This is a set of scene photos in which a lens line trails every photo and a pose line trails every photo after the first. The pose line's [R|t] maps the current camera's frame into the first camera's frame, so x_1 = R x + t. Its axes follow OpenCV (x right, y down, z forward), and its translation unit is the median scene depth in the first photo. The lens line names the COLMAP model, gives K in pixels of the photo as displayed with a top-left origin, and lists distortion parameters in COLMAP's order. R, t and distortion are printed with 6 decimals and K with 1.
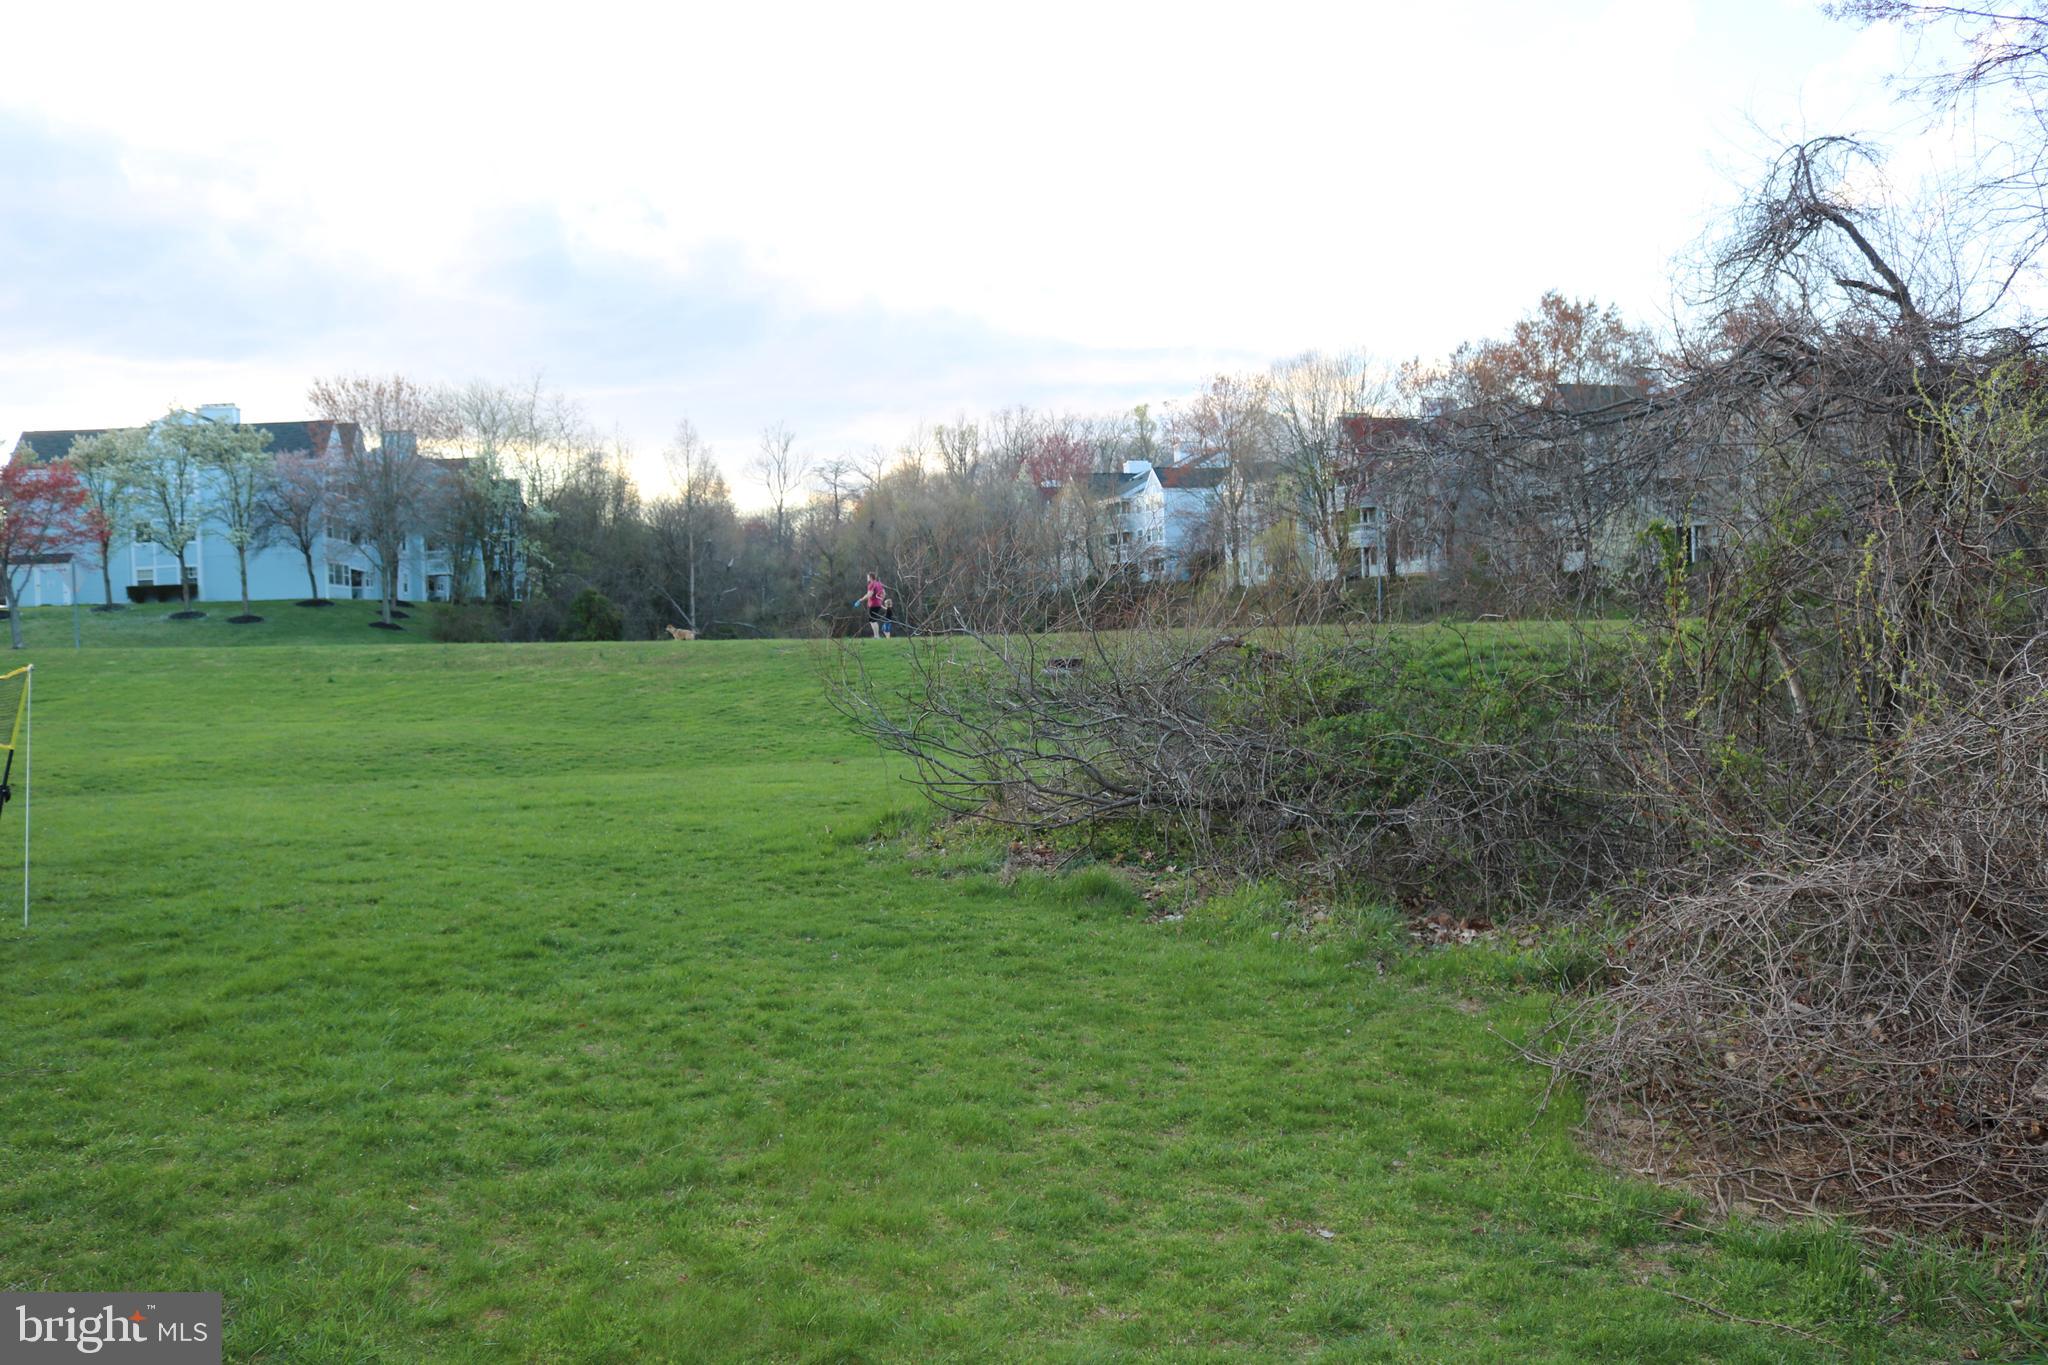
lens RADIAL K [[1713.3, 0, 974.4], [0, 1713.3, 665.2], [0, 0, 1]] dist [-0.152495, 0.129228]
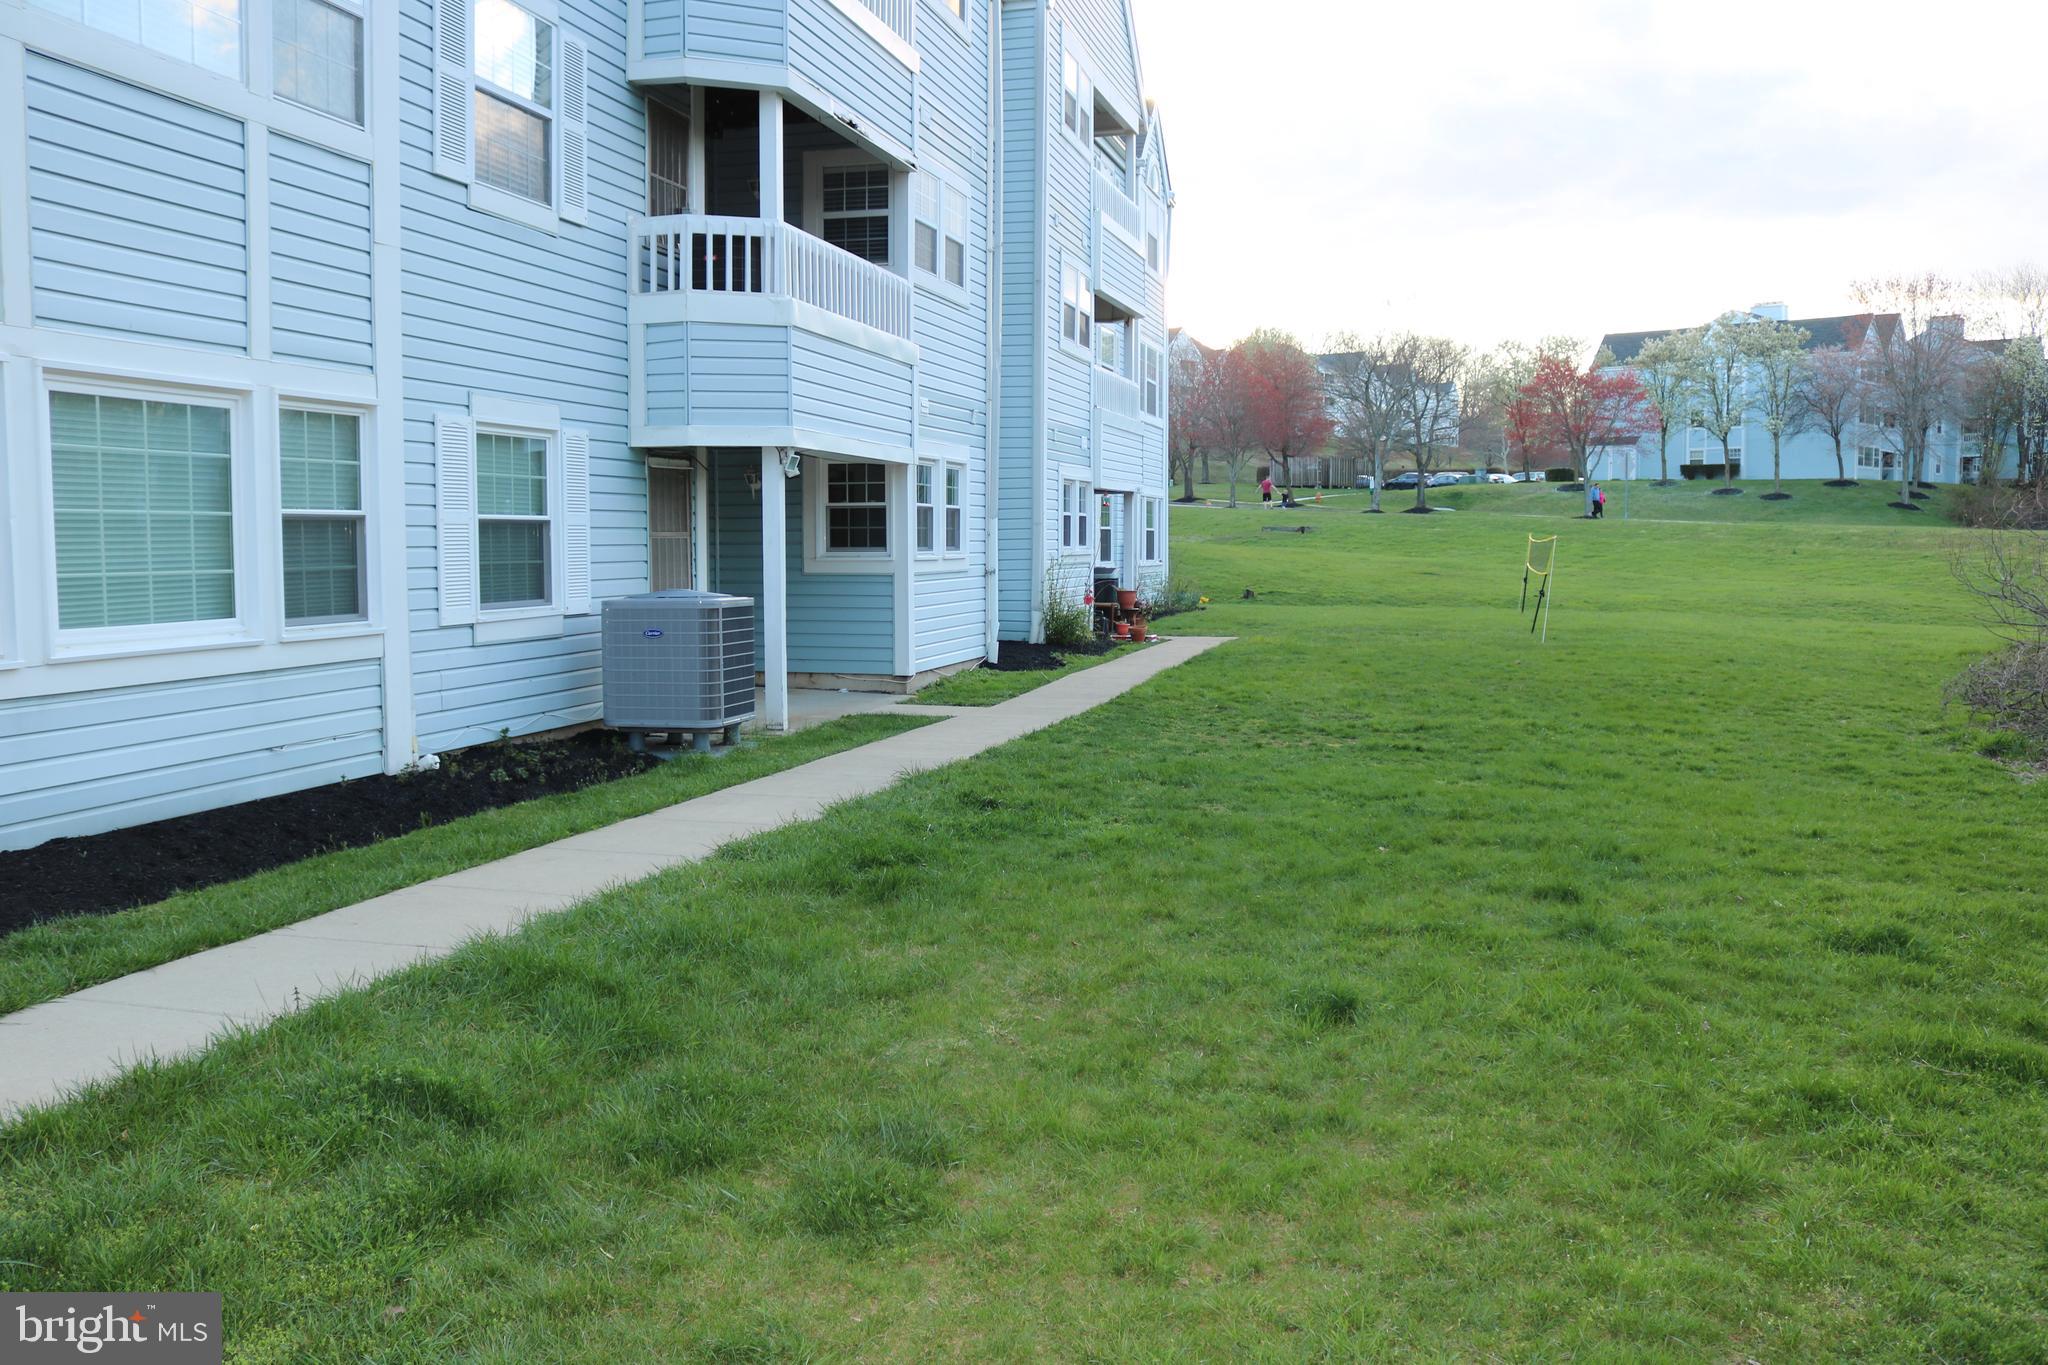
lens RADIAL K [[1713.3, 0, 1006.4], [0, 1713.3, 695.2], [0, 0, 1]] dist [-0.152495, 0.129228]
pose [[0.648147, 0.104289, -0.754340, 0.096269], [-0.030590, 0.993344, 0.111047, -0.002465], [0.760901, -0.048900, 0.647023, -0.146645]]
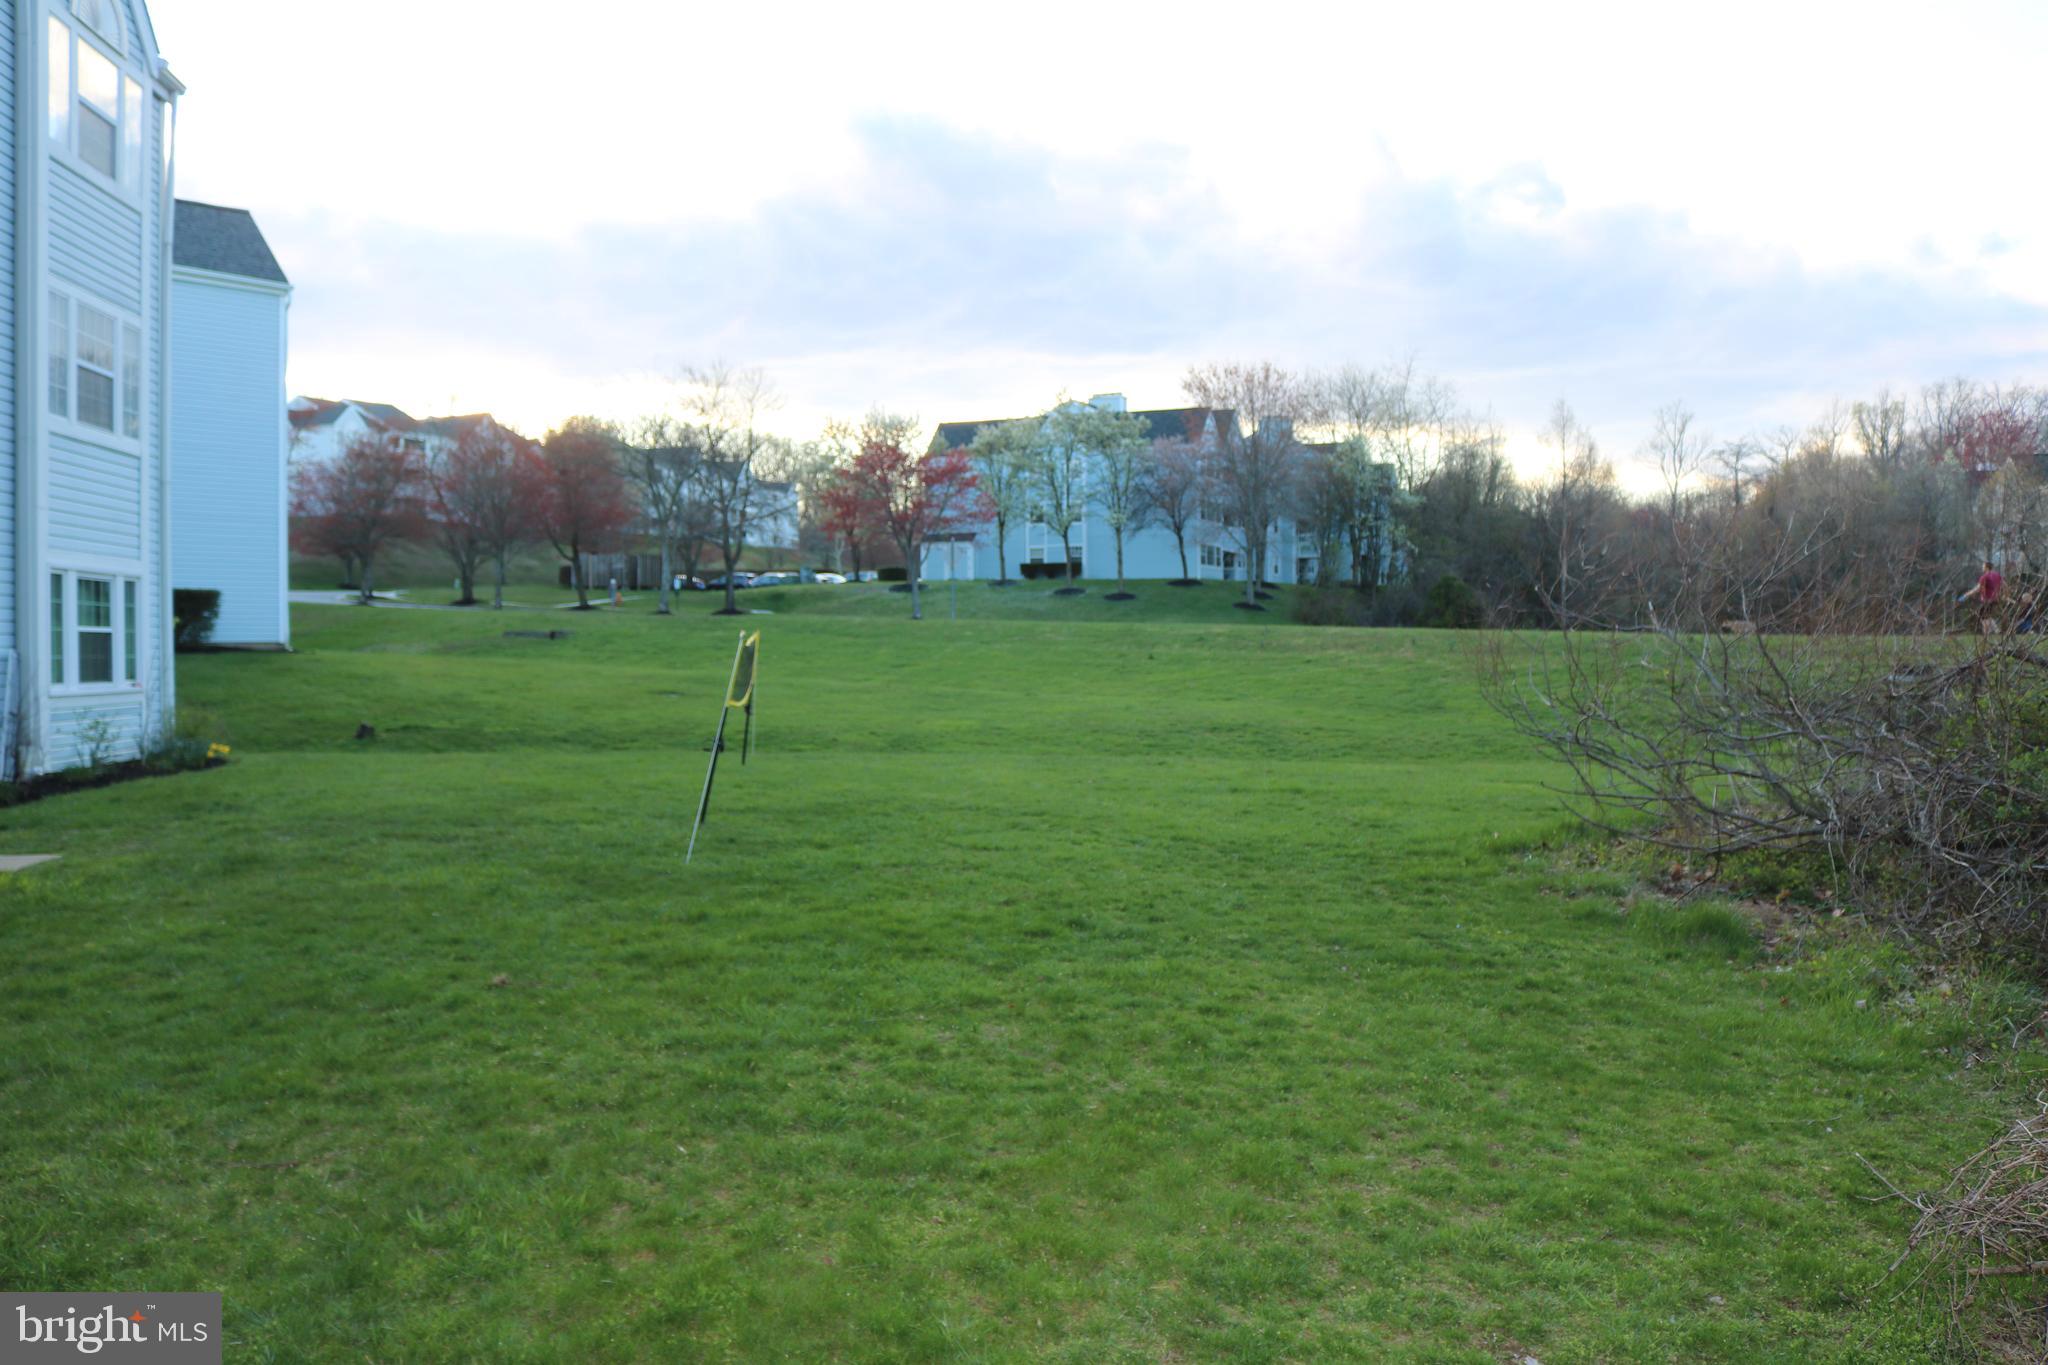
lens RADIAL K [[1713.3, 0, 986.4], [0, 1713.3, 716.7], [0, 0, 1]] dist [-0.152495, 0.129228]
pose [[0.872599, 0.053840, -0.485461, 0.020446], [-0.034676, 0.998227, 0.048379, -0.000816], [0.487204, -0.025381, 0.872919, 0.008537]]
